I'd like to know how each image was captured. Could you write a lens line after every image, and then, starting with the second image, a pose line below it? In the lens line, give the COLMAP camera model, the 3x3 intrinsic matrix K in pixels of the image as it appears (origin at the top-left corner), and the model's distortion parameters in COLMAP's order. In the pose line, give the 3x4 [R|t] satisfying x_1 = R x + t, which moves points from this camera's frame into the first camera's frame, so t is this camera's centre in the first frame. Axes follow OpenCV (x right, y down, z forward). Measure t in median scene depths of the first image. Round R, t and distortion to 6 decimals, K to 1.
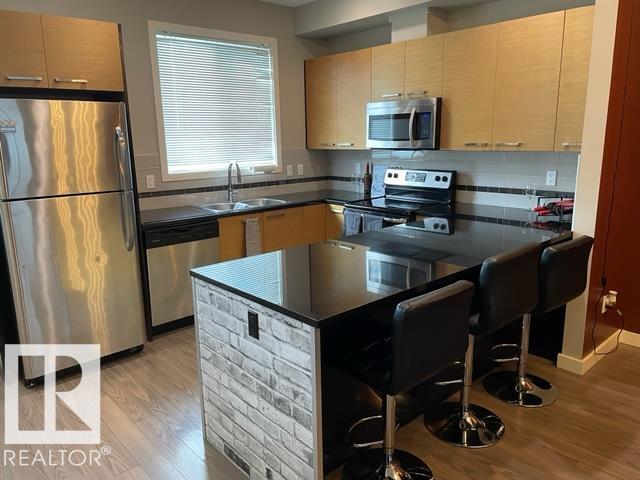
lens RADIAL K [[485.4, 0, 323.0], [0, 485.4, 241.8], [0, 0, 1]] dist [0.055108, -0.069620]
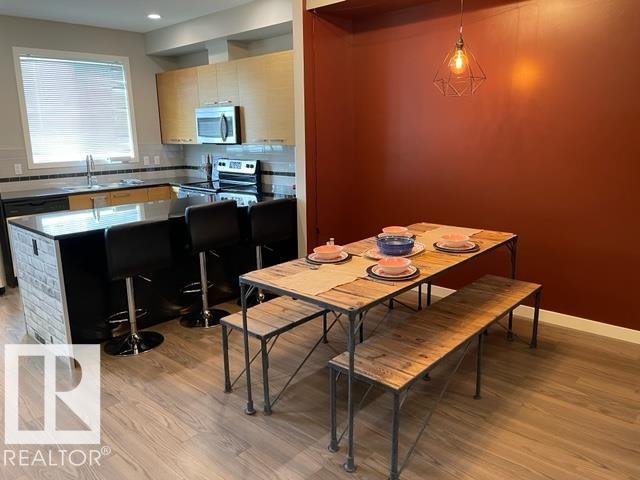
lens RADIAL K [[485.4, 0, 317.8], [0, 485.4, 235.1], [0, 0, 1]] dist [0.055108, -0.069620]
pose [[0.996165, -0.019471, 0.085305, 0.316462], [0.020083, 0.999778, -0.006313, 0.074322], [-0.085163, 0.008002, 0.996335, -0.352782]]
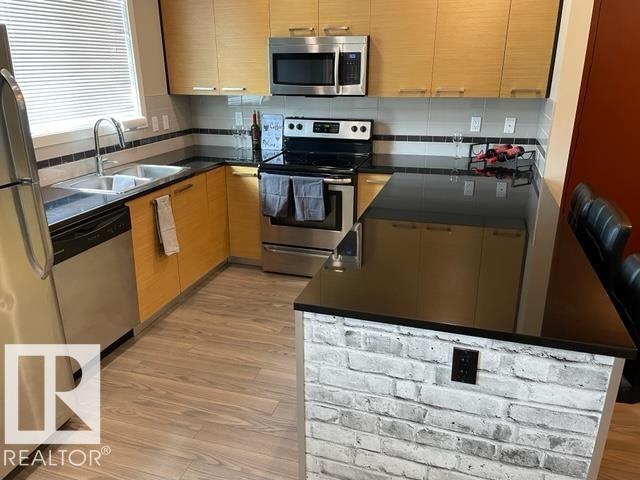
lens RADIAL K [[485.4, 0, 321.9], [0, 485.4, 242.2], [0, 0, 1]] dist [0.055108, -0.069620]
pose [[0.860360, -0.159656, 0.484037, -0.299121], [0.099809, 0.984062, 0.147177, -0.062633], [-0.499819, -0.078314, 0.862582, 0.234745]]
